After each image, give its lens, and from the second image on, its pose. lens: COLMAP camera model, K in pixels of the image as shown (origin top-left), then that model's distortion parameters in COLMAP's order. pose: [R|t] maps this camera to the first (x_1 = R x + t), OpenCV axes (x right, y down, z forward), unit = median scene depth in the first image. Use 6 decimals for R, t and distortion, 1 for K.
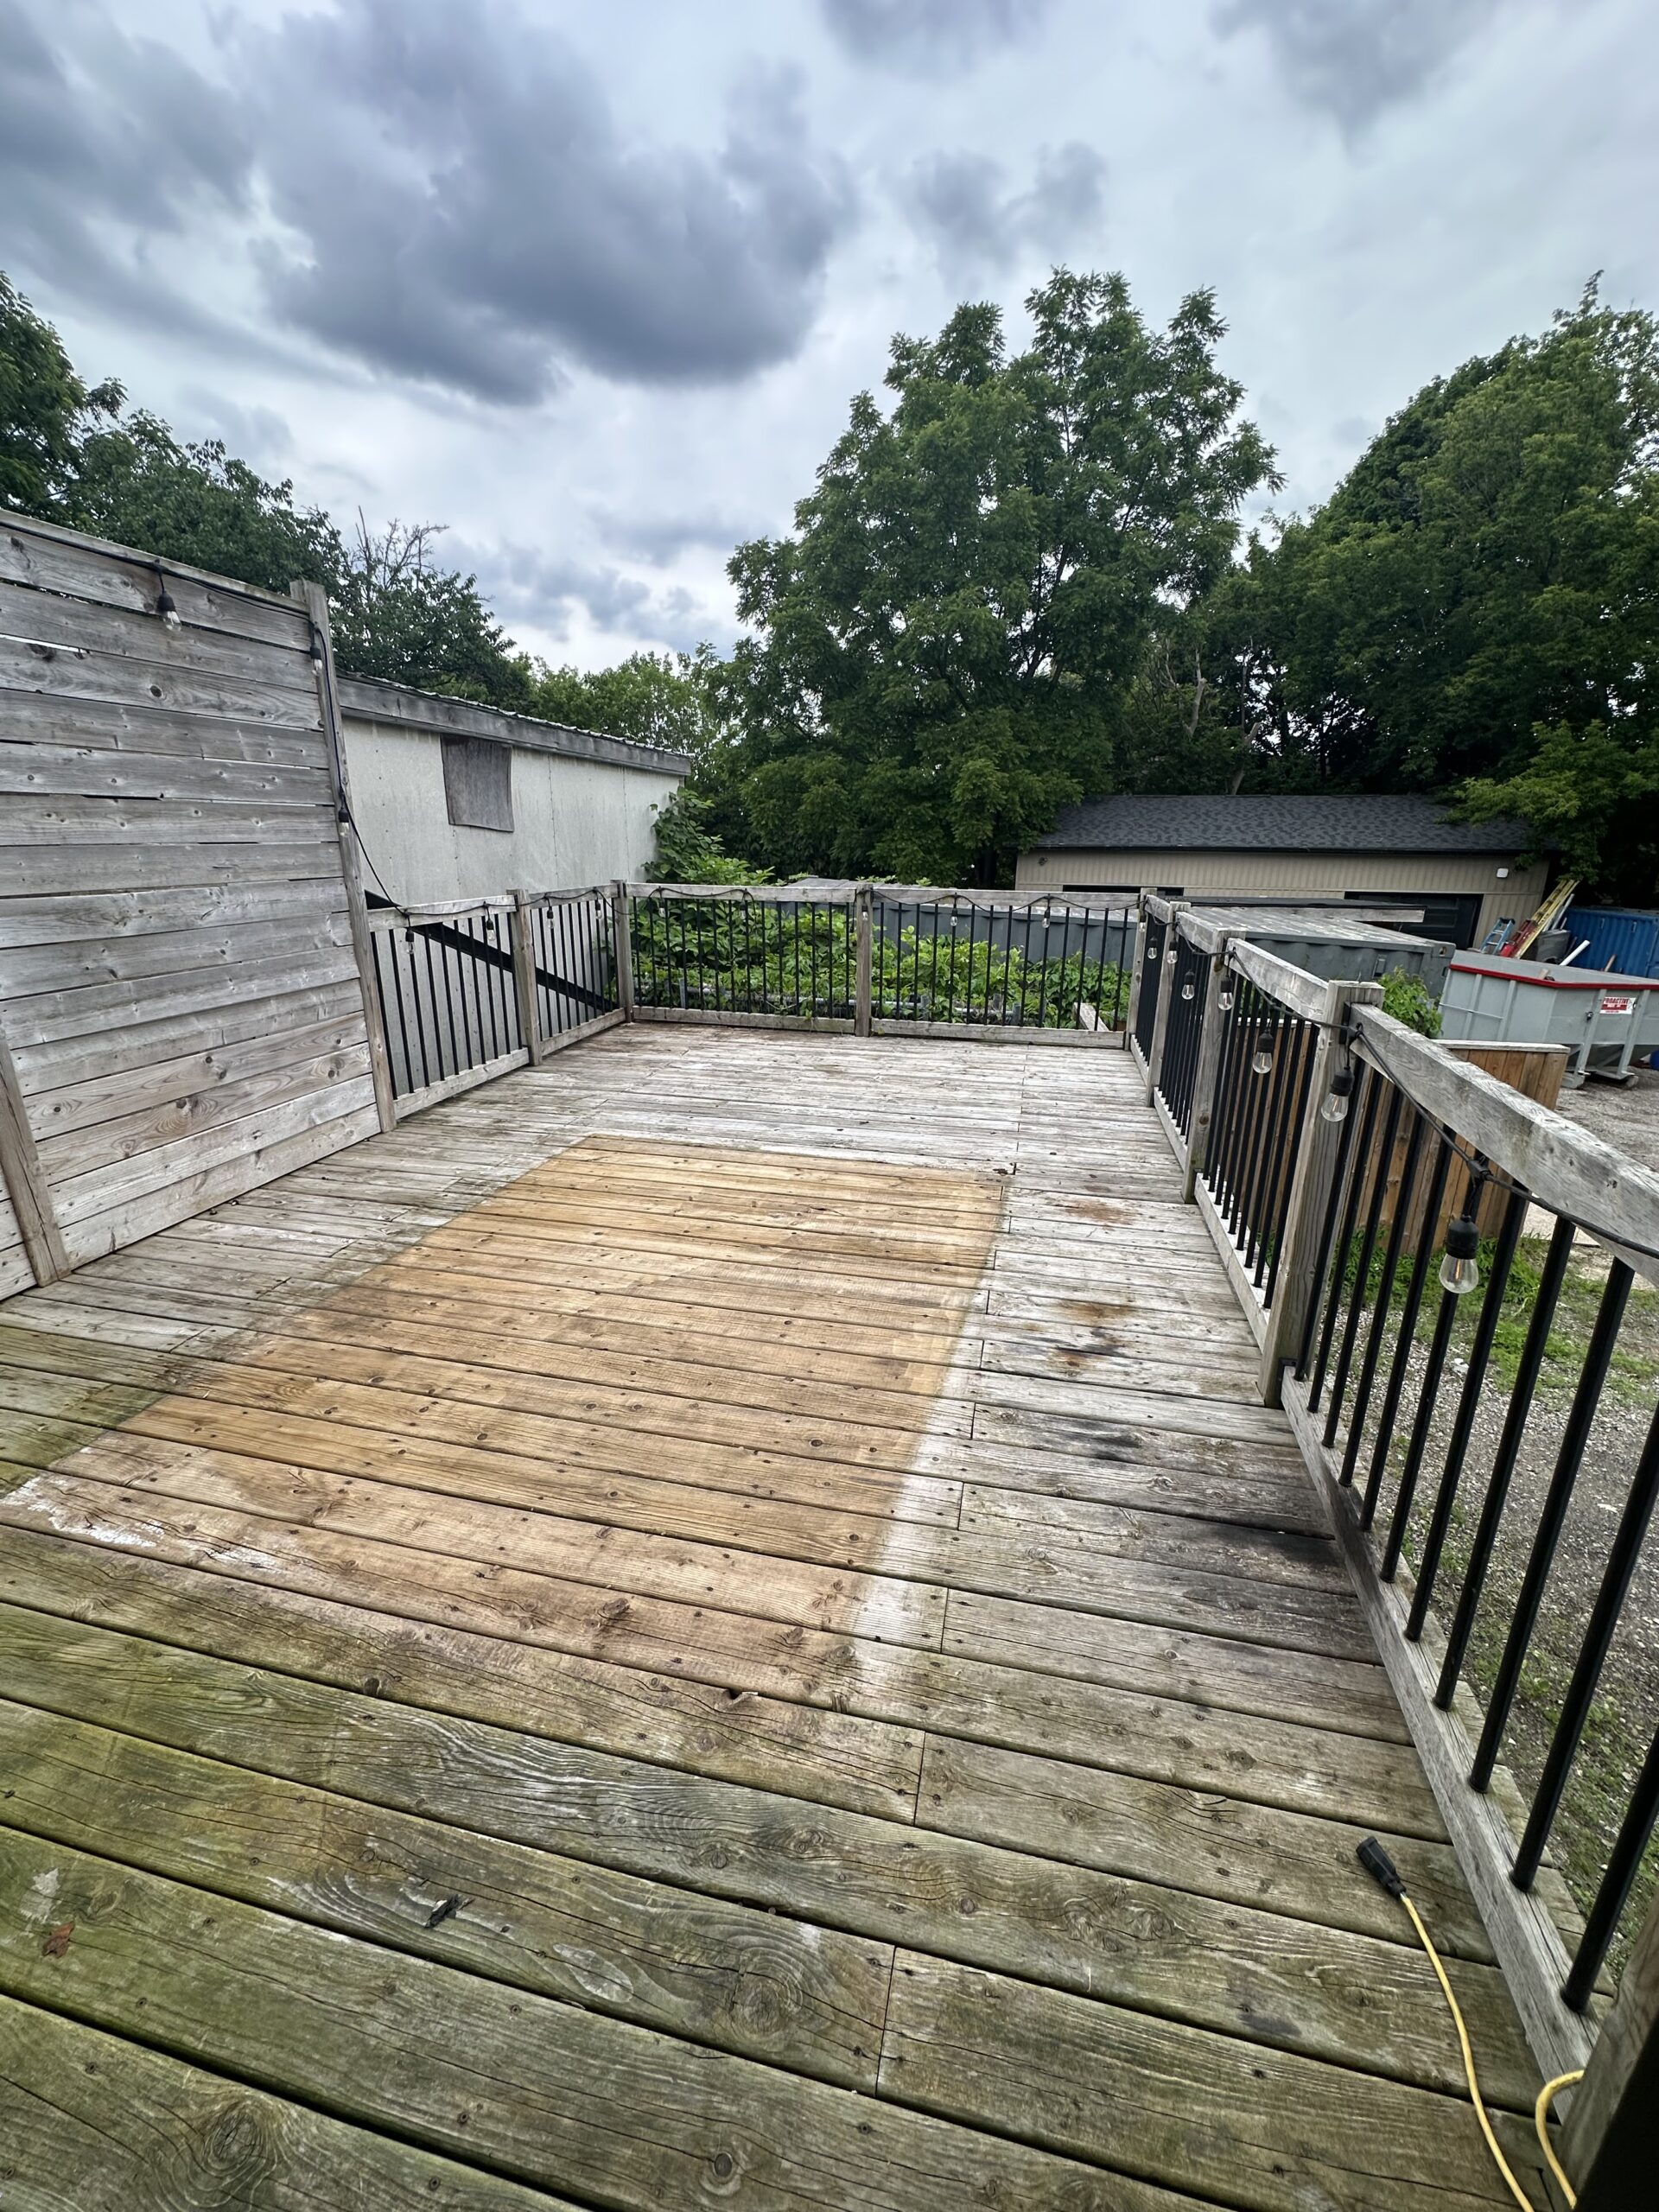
lens RADIAL K [[886.6, 0, 834.3], [0, 886.6, 1104.6], [0, 0, 1]] dist [-0.000021, 0.000045]
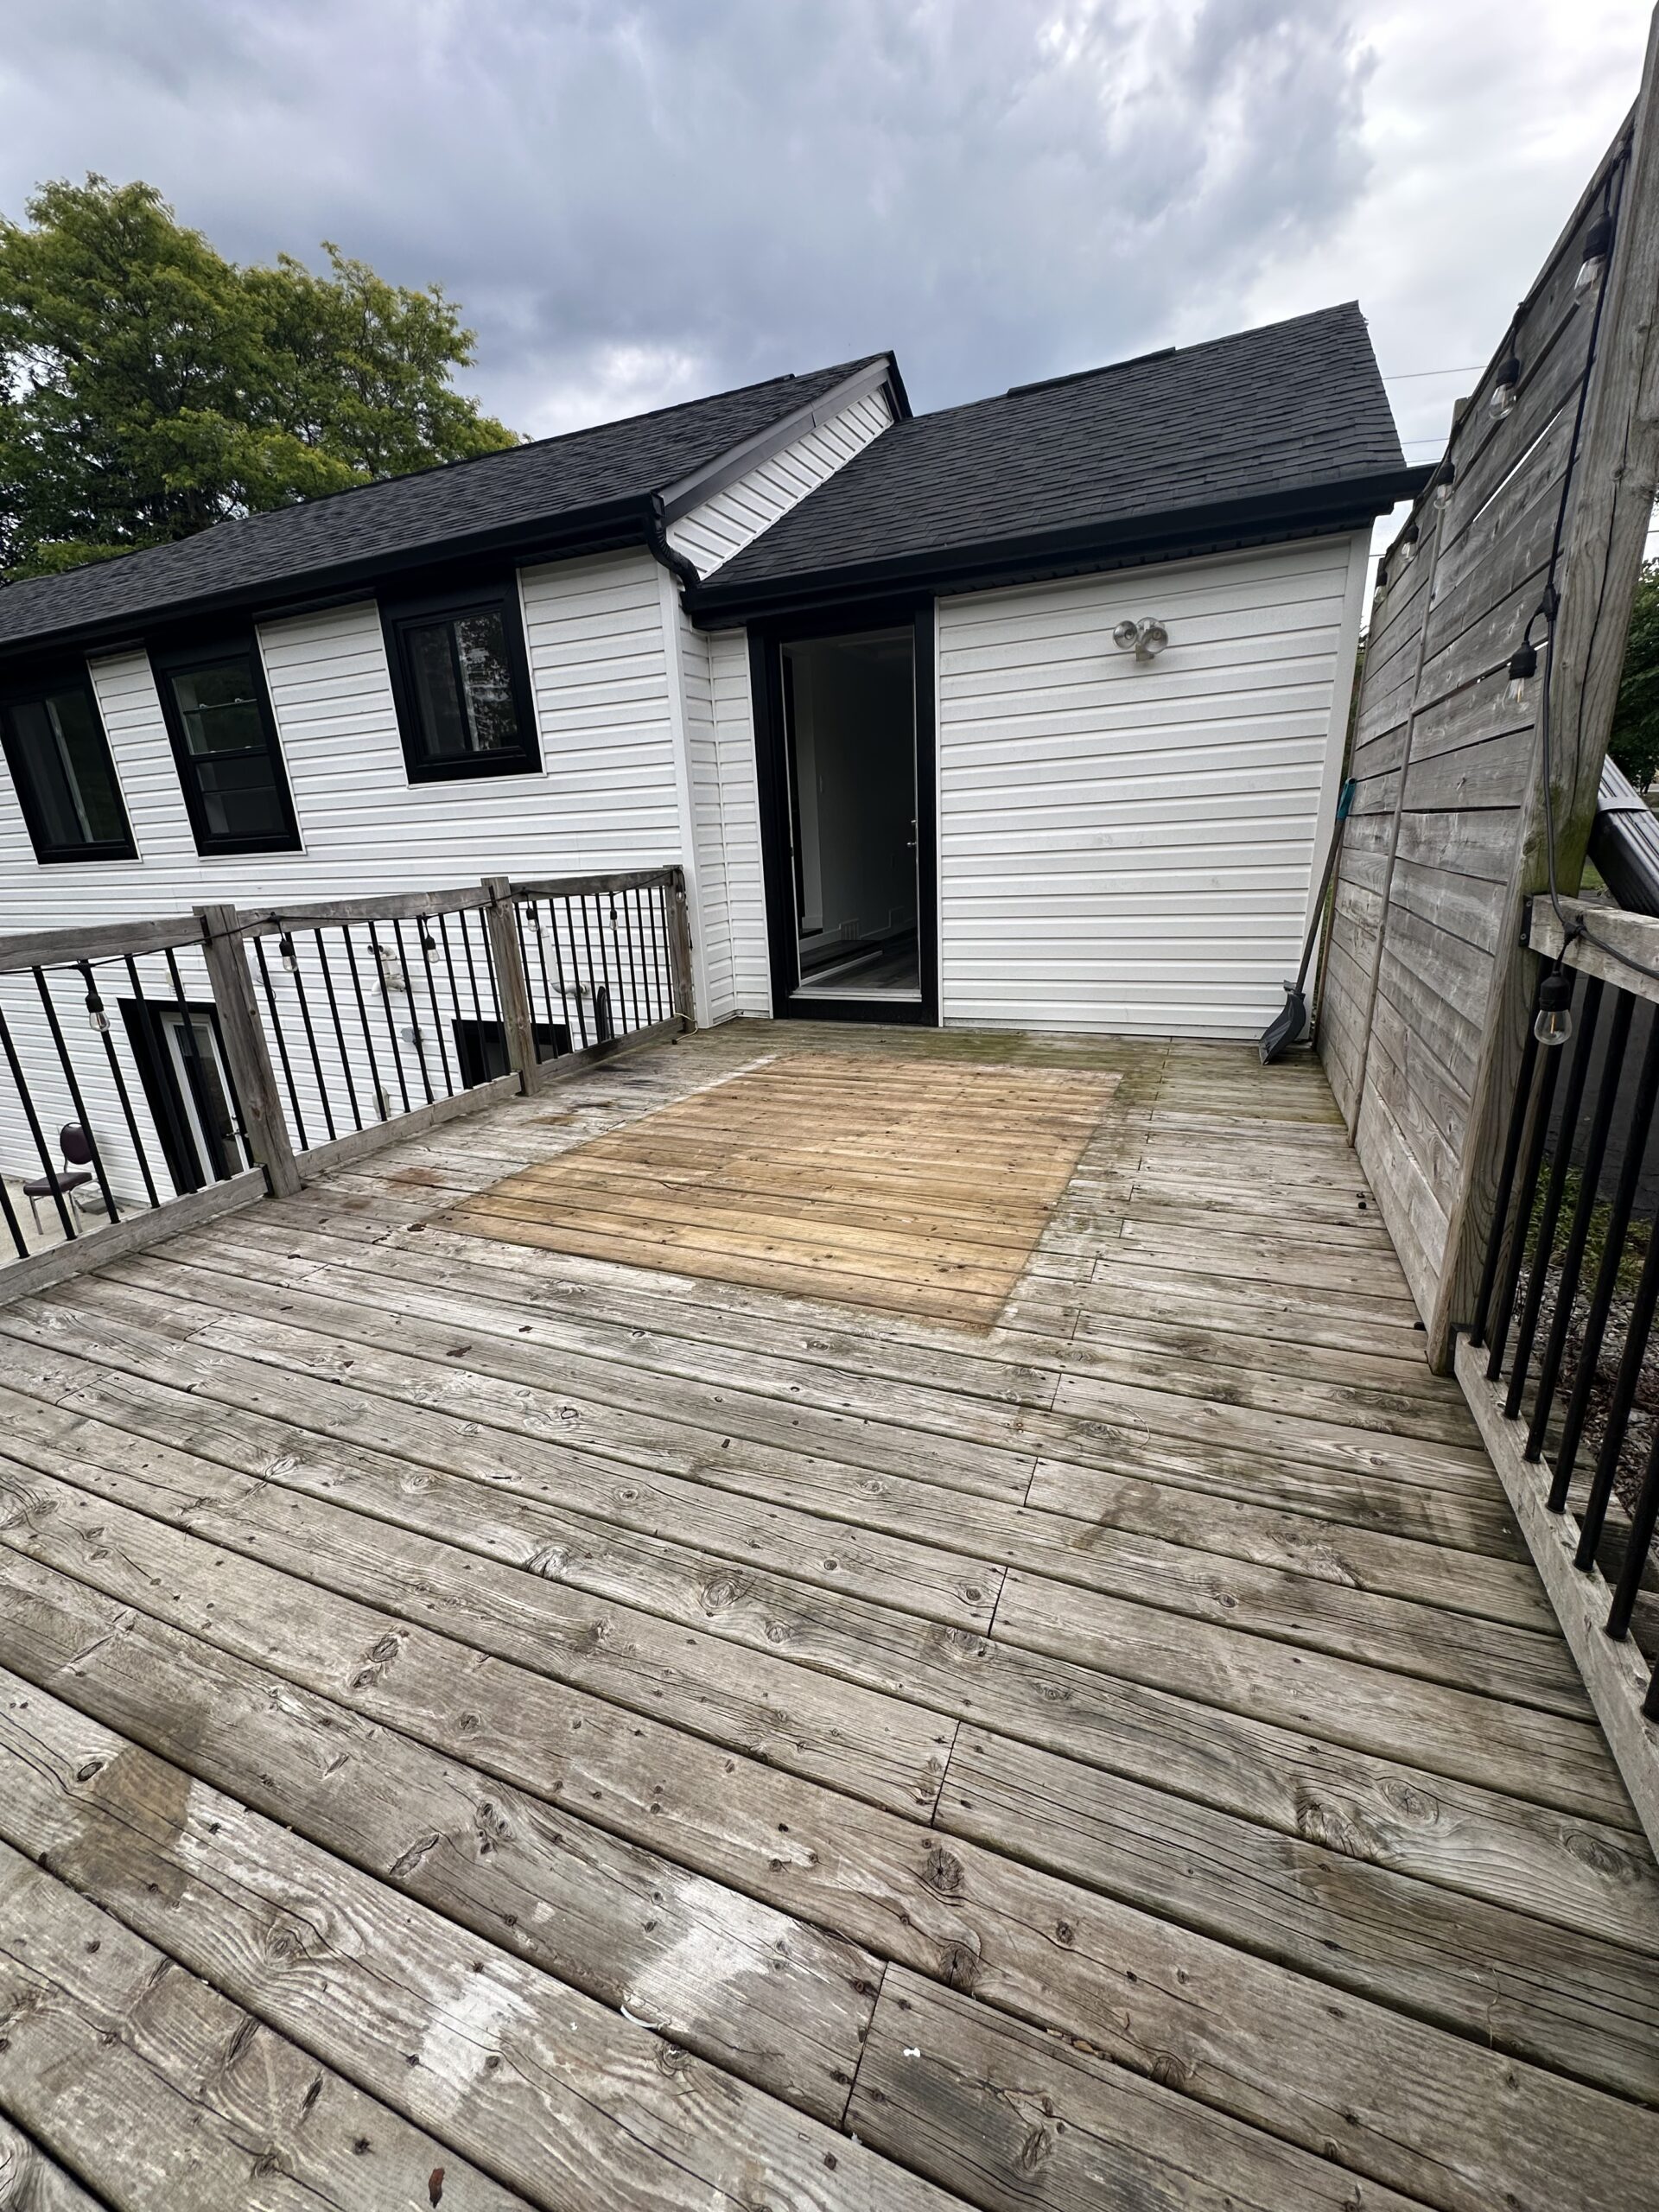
lens RADIAL K [[886.6, 0, 827.3], [0, 886.6, 1109.0], [0, 0, 1]] dist [-0.000021, 0.000045]
pose [[-0.983673, -0.018555, 0.179008, -0.357158], [0.085882, 0.825707, 0.557524, -0.486648], [-0.158153, 0.563794, -0.810632, 1.791626]]
